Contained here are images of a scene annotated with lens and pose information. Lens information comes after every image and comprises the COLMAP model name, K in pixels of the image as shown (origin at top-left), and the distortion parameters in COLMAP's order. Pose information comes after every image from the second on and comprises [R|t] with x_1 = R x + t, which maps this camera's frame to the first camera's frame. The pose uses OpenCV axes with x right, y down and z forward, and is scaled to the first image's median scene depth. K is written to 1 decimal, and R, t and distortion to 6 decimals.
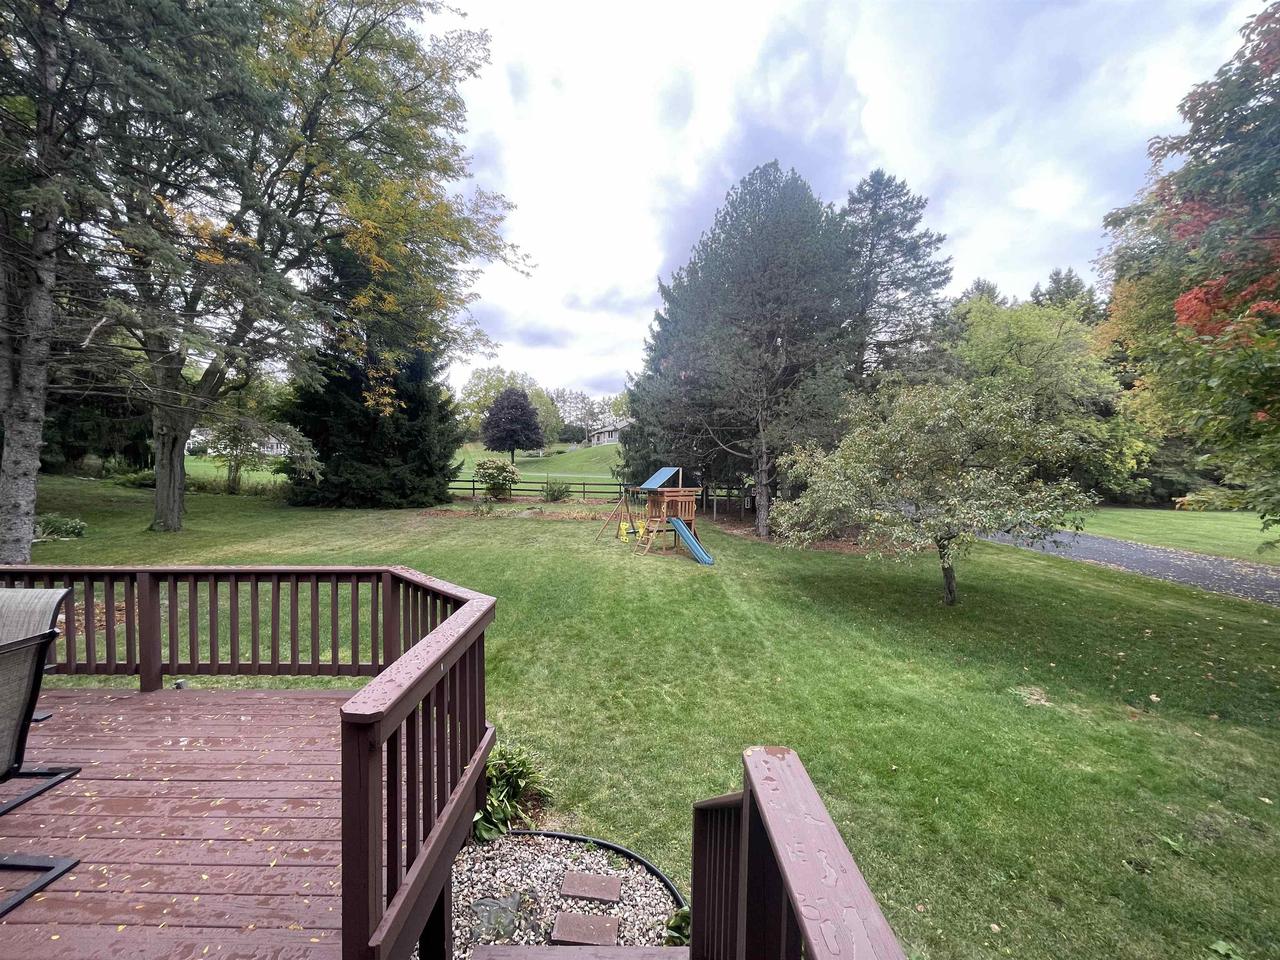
lens RADIAL K [[516.4, 0, 639.6], [0, 516.4, 481.7], [0, 0, 1]] dist [-0.001734, -0.000128]
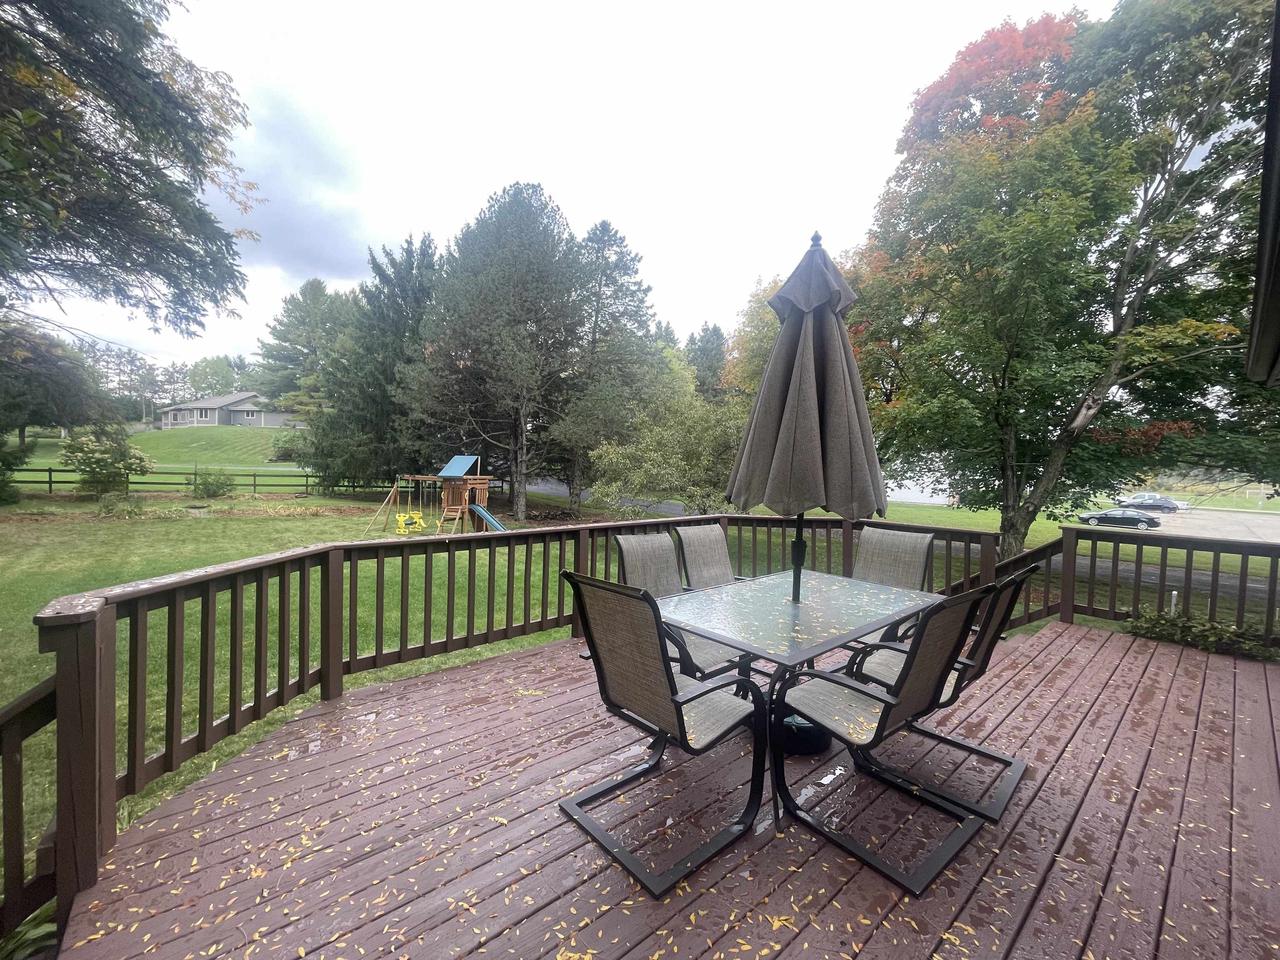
lens RADIAL K [[516.4, 0, 640.7], [0, 516.4, 480.7], [0, 0, 1]] dist [-0.001734, -0.000128]
pose [[0.748936, -0.004089, 0.662630, -0.228301], [0.000534, 0.999984, 0.005568, 0.010407], [-0.662643, -0.003816, 0.748926, 0.009408]]
